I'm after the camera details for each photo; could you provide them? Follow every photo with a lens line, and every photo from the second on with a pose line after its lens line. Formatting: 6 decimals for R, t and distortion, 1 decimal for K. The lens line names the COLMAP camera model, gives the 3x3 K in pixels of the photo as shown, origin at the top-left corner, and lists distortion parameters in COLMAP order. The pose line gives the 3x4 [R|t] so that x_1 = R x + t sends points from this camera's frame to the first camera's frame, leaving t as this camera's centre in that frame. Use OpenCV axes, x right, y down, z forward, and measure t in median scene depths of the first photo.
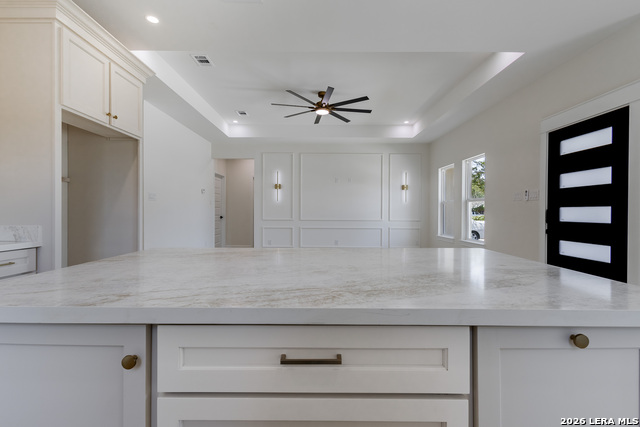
lens RADIAL K [[292.6, 0, 316.0], [0, 292.6, 213.9], [0, 0, 1]] dist [0.007629, -0.001216]
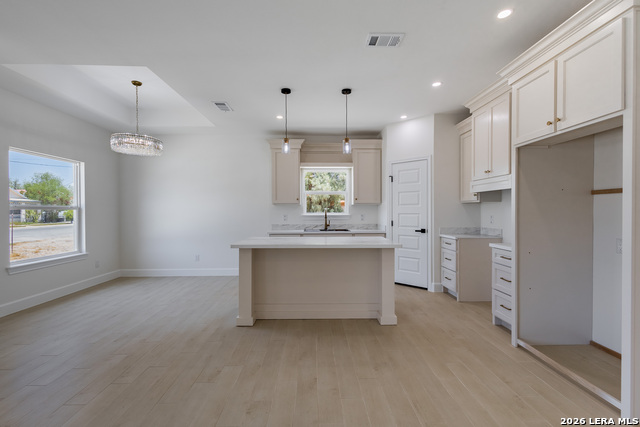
lens RADIAL K [[292.6, 0, 319.8], [0, 292.6, 213.9], [0, 0, 1]] dist [0.007629, -0.001216]
pose [[-0.999603, 0.002083, -0.028104, 0.010578], [0.001569, 0.999832, 0.018277, -0.030451], [0.028137, 0.018225, -0.999438, 0.753202]]
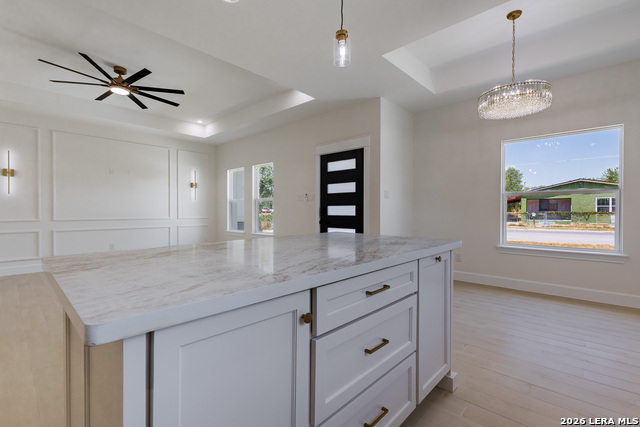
lens RADIAL K [[292.6, 0, 318.6], [0, 292.6, 211.9], [0, 0, 1]] dist [0.007629, -0.001216]
pose [[0.683097, -0.006770, 0.730297, -0.158214], [0.007334, 0.999970, 0.002410, 0.001760], [-0.730291, 0.003710, 0.683126, 0.004535]]
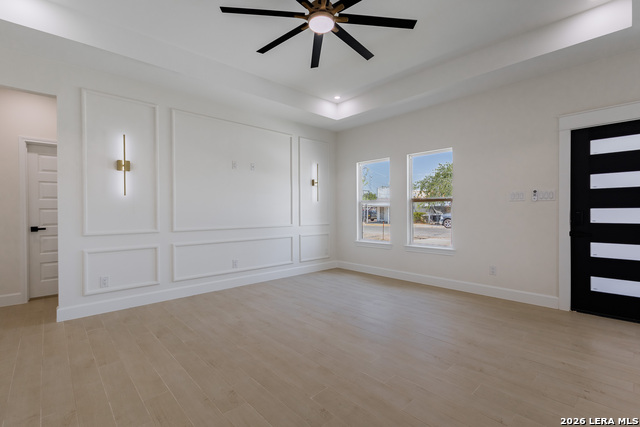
lens RADIAL K [[292.6, 0, 321.3], [0, 292.6, 213.8], [0, 0, 1]] dist [0.007629, -0.001216]
pose [[0.733145, -0.014197, 0.679924, -0.254736], [0.014947, 0.999877, 0.004760, -0.011851], [-0.679908, 0.006673, 0.733267, 0.472814]]
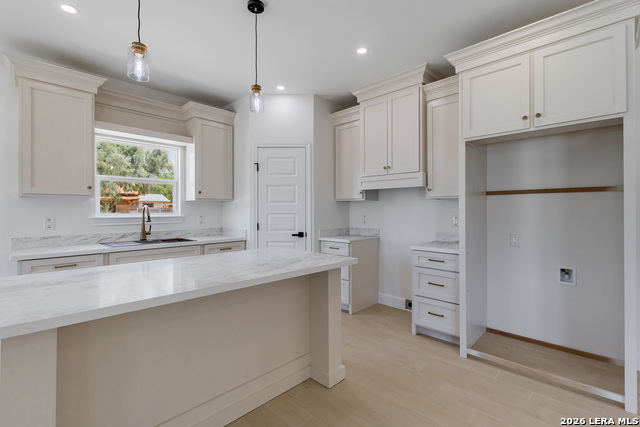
lens RADIAL K [[292.6, 0, 320.0], [0, 292.6, 207.9], [0, 0, 1]] dist [0.007629, -0.001216]
pose [[-0.692125, -0.006295, -0.721750, 0.134259], [-0.005445, 0.999979, -0.003500, -0.026463], [0.721757, 0.001508, -0.692145, 0.464204]]
